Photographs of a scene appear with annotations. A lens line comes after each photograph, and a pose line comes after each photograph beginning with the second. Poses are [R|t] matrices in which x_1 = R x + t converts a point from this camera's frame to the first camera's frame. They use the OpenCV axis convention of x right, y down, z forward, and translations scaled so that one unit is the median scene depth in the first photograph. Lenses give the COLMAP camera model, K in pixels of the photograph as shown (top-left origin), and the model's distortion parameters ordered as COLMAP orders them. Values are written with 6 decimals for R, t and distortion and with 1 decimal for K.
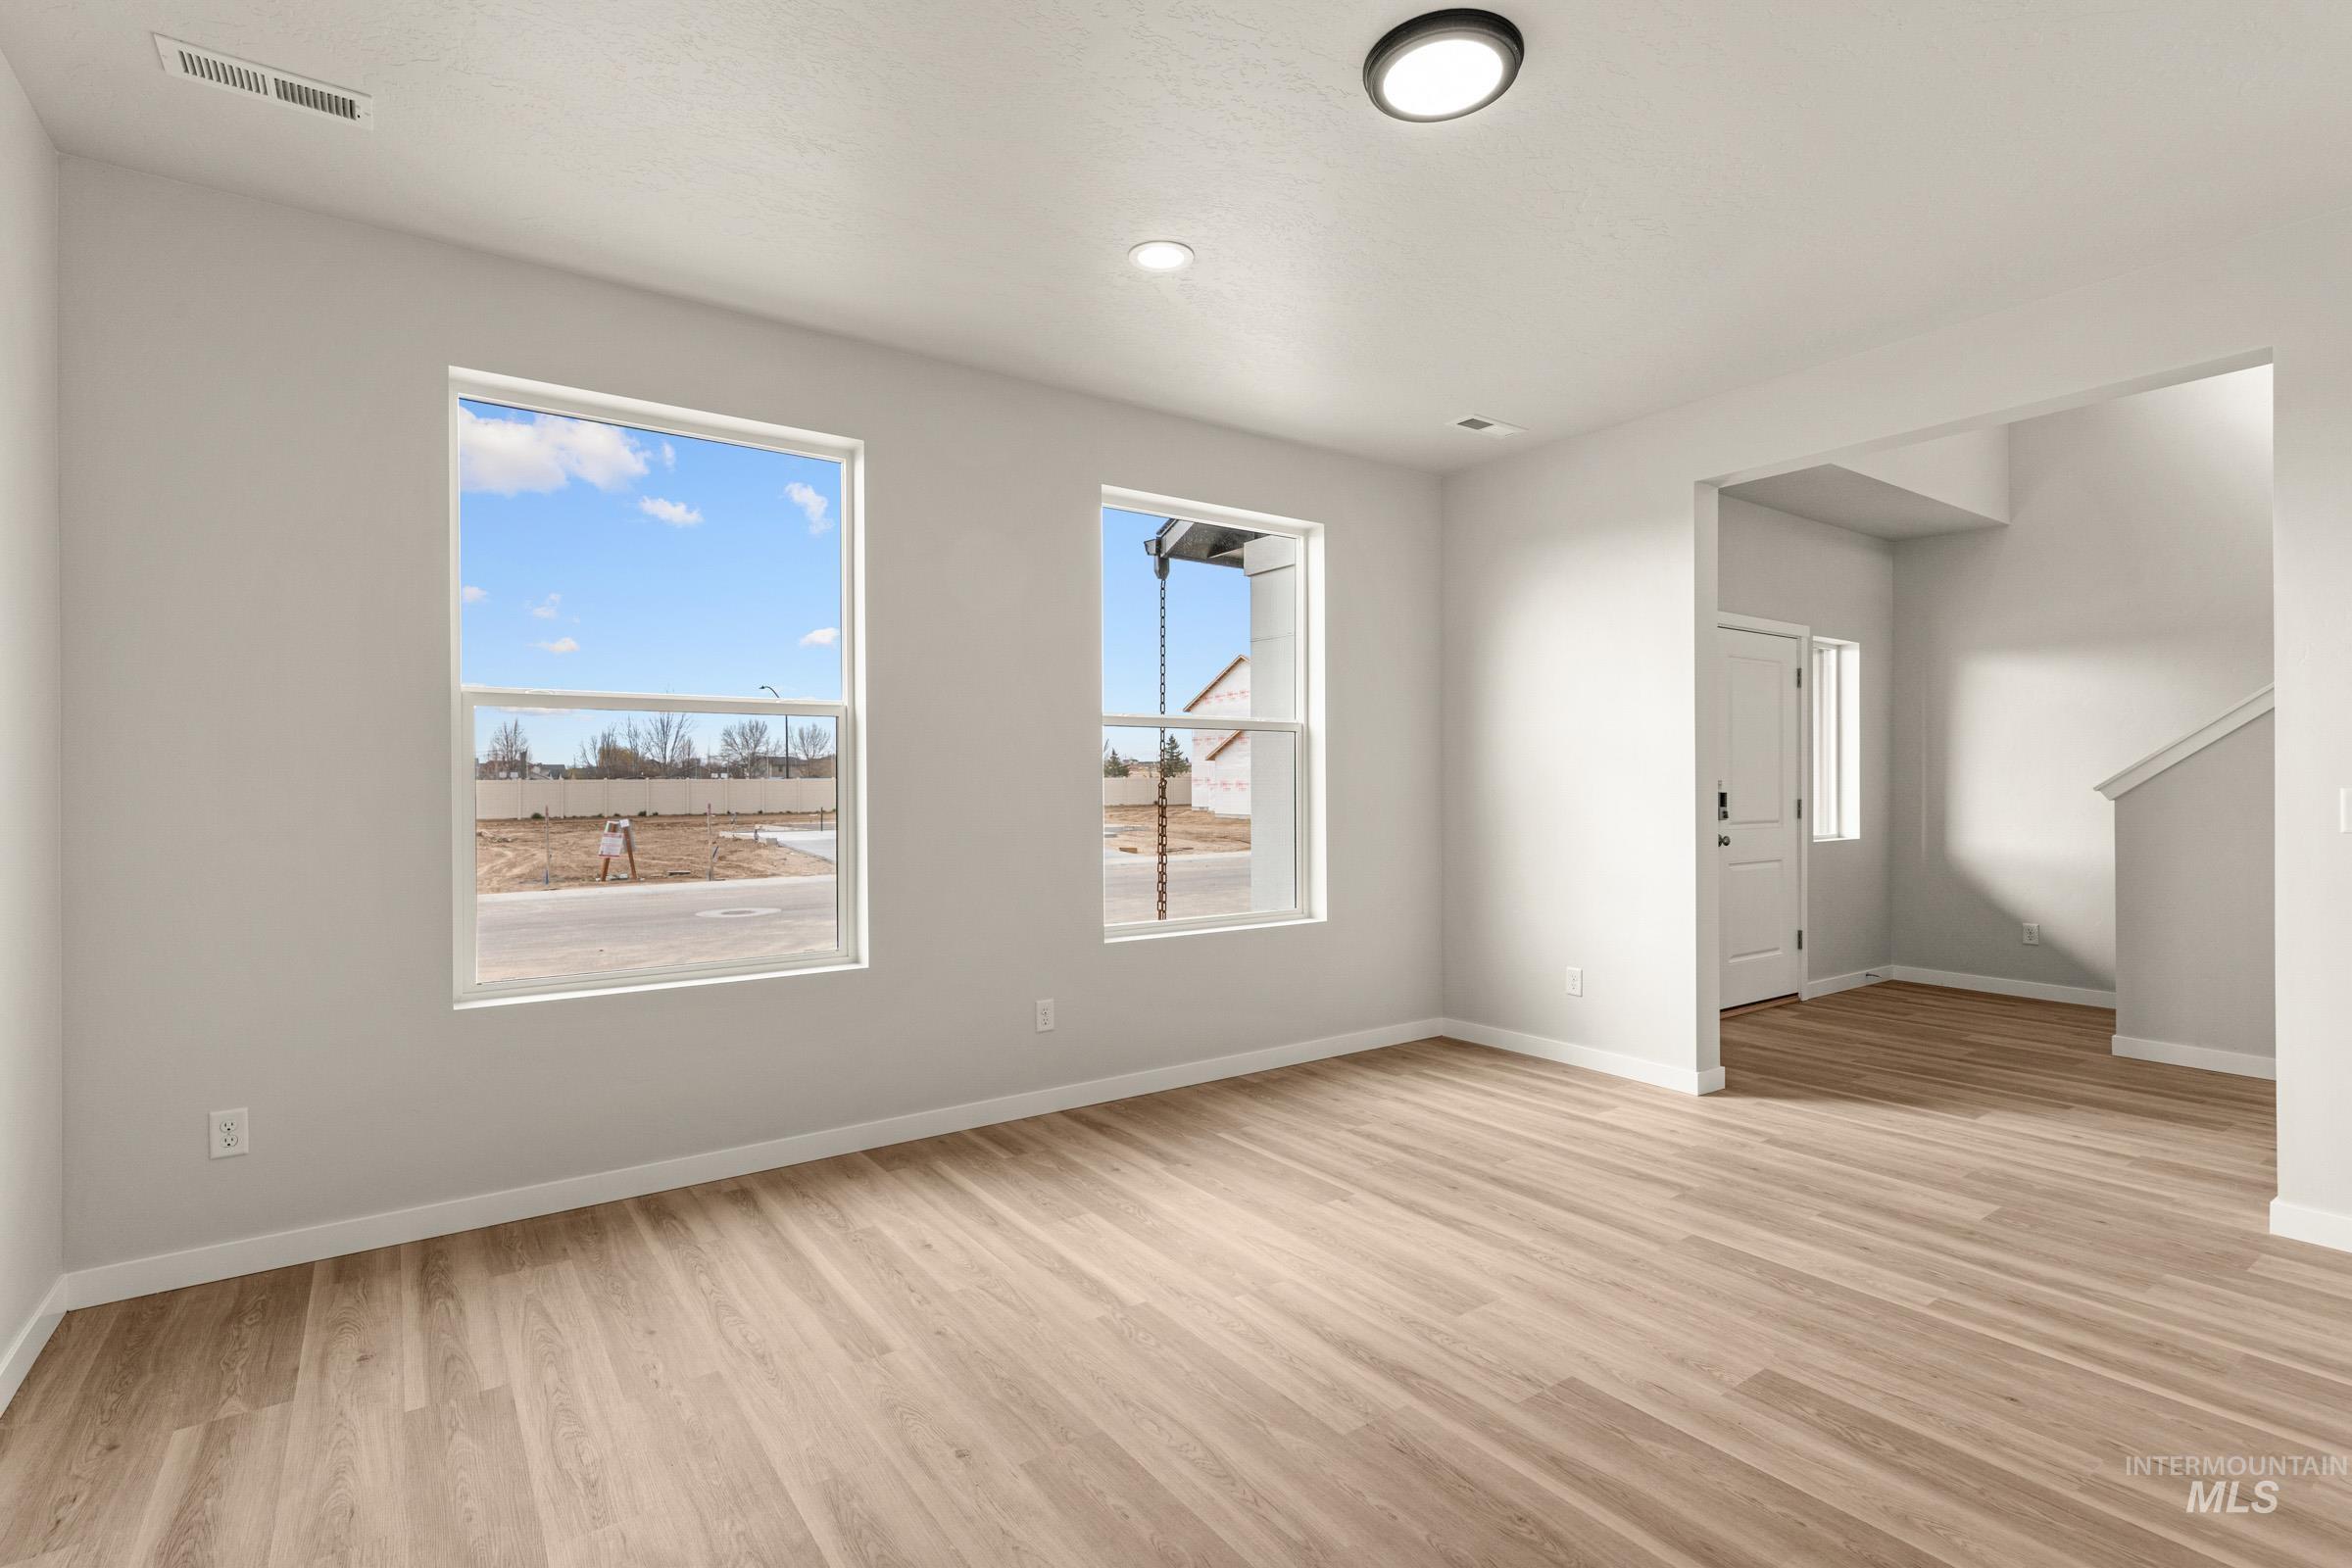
lens RADIAL K [[1116.0, 0, 1176.0], [0, 1116.0, 784.0], [0, 0, 1]] dist [0.003803, 0.000456]
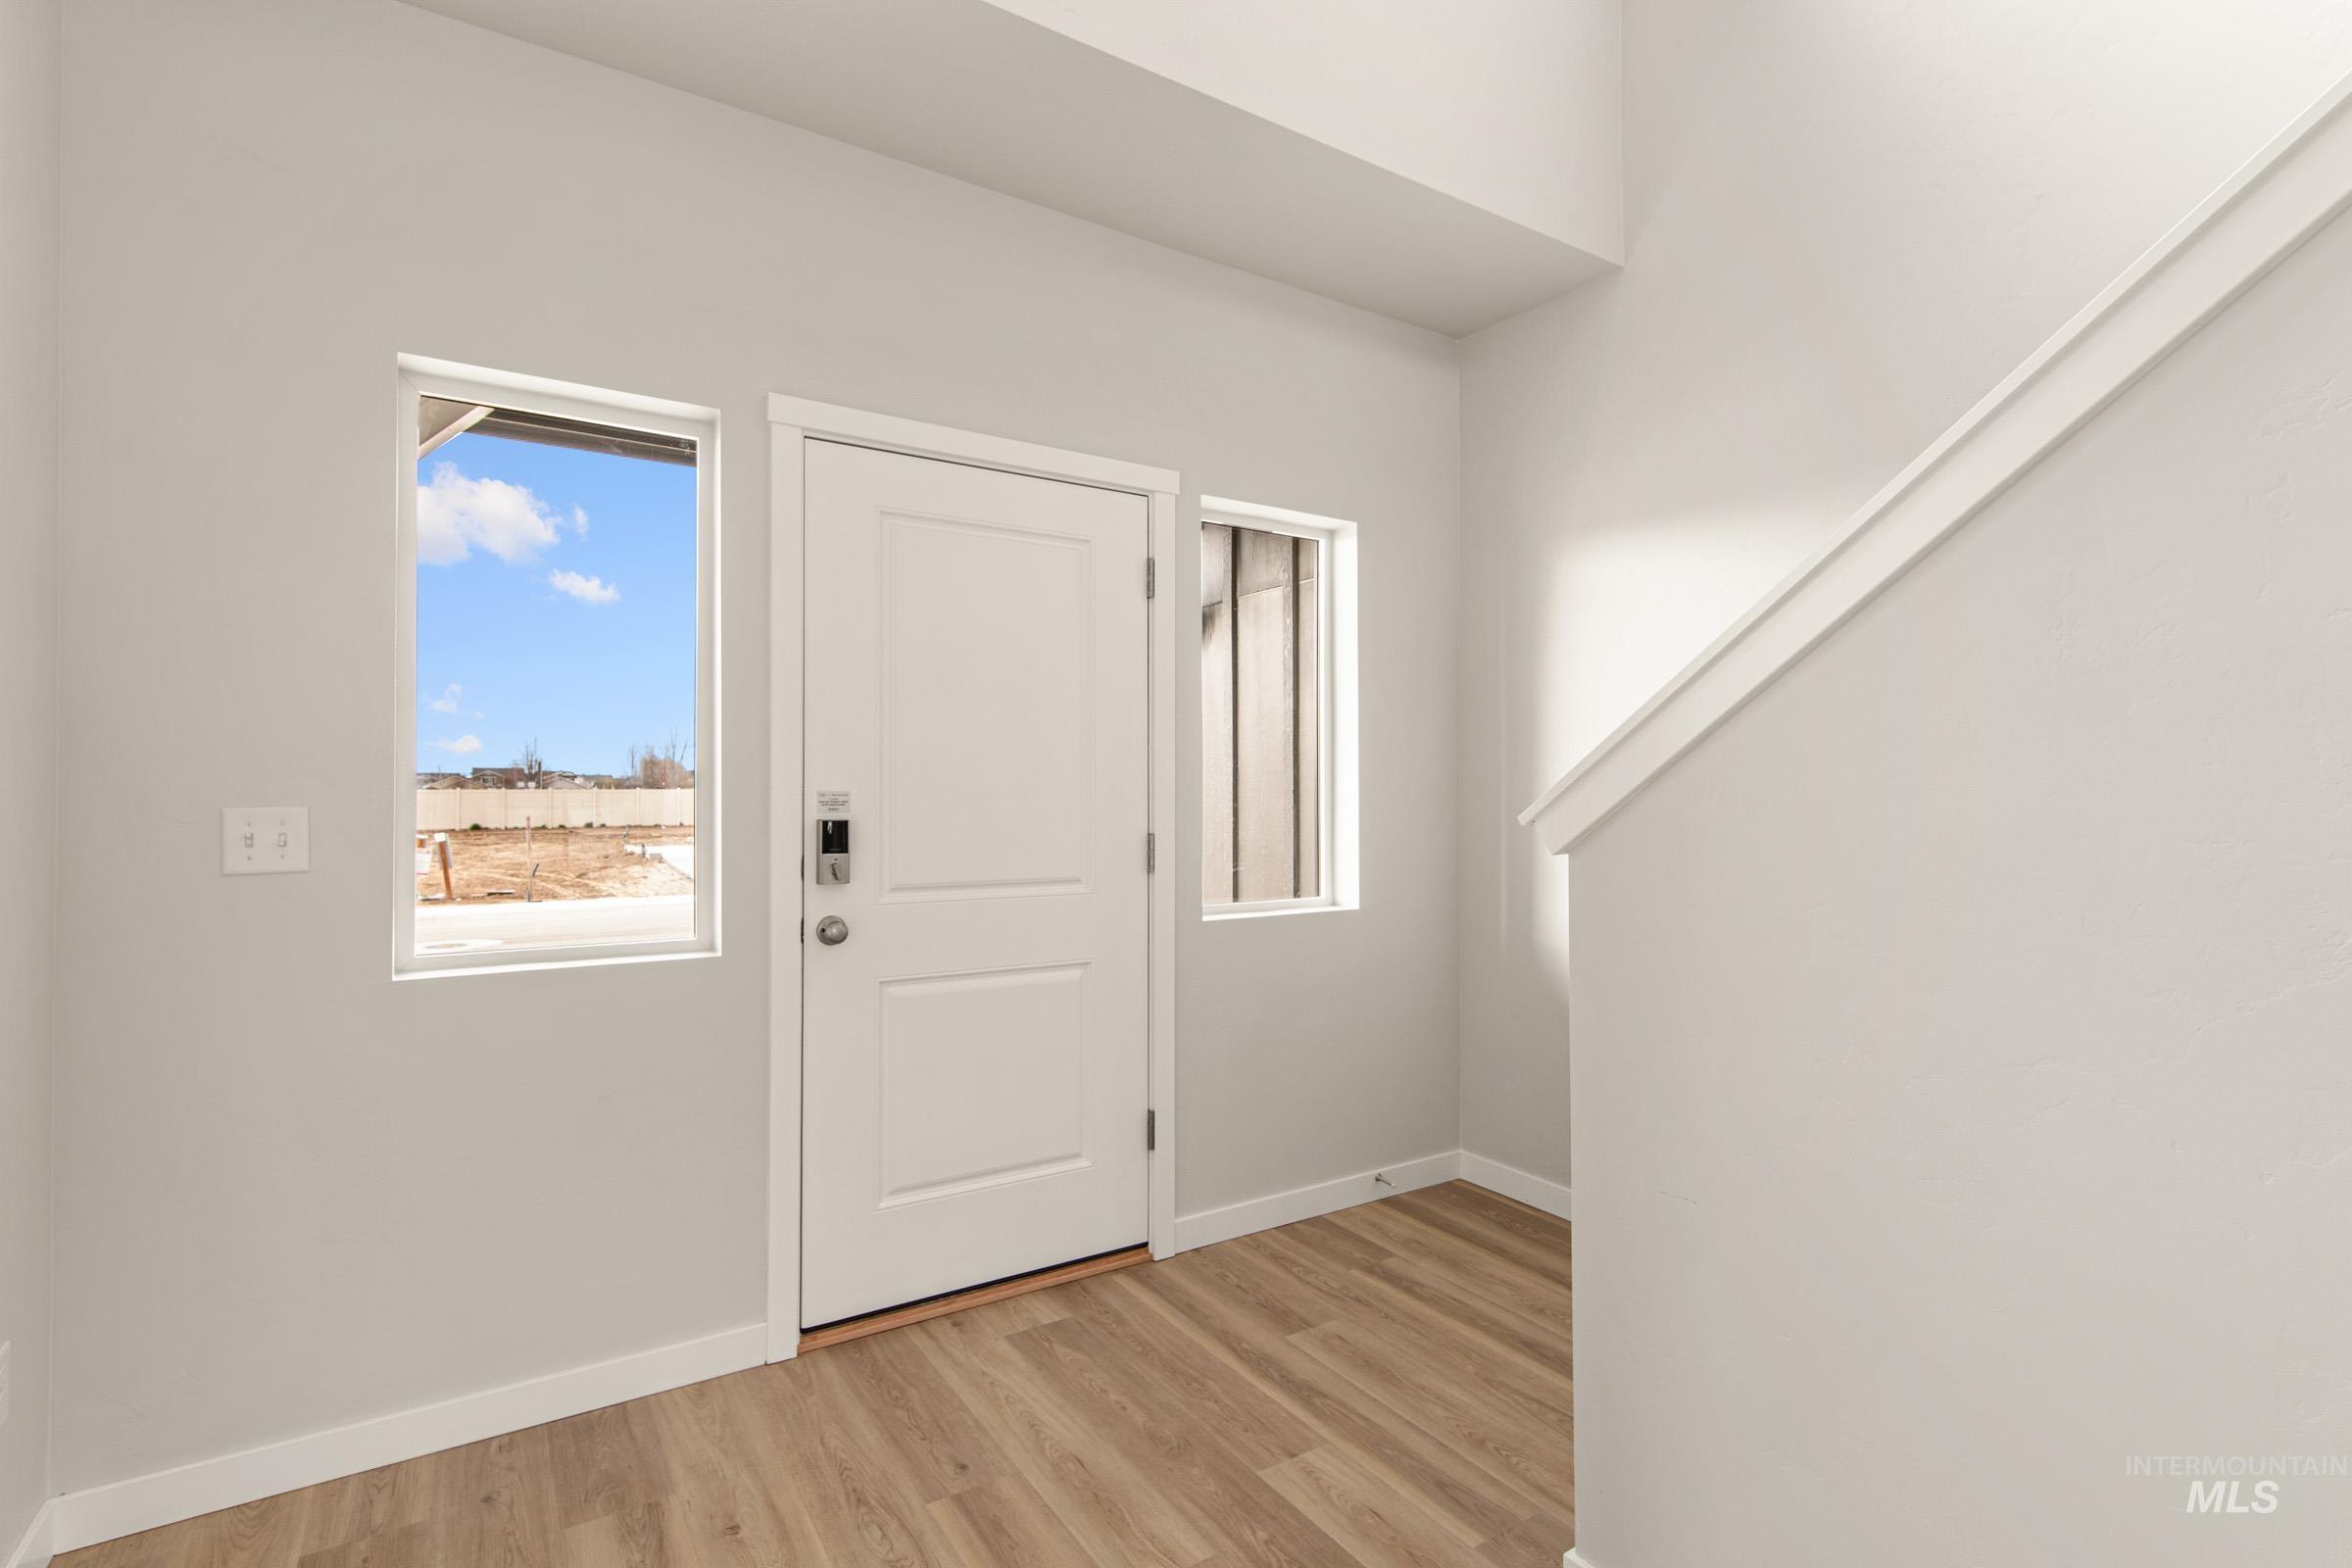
lens RADIAL K [[1139.4, 0, 1168.7], [0, 1139.4, 797.2], [0, 0, 1]] dist [-0.000532, -0.000267]
pose [[0.998858, 0.003090, -0.047681, 0.133209], [-0.002997, 0.999993, 0.002033, -0.000619], [0.047687, -0.001888, 0.998861, 0.116836]]
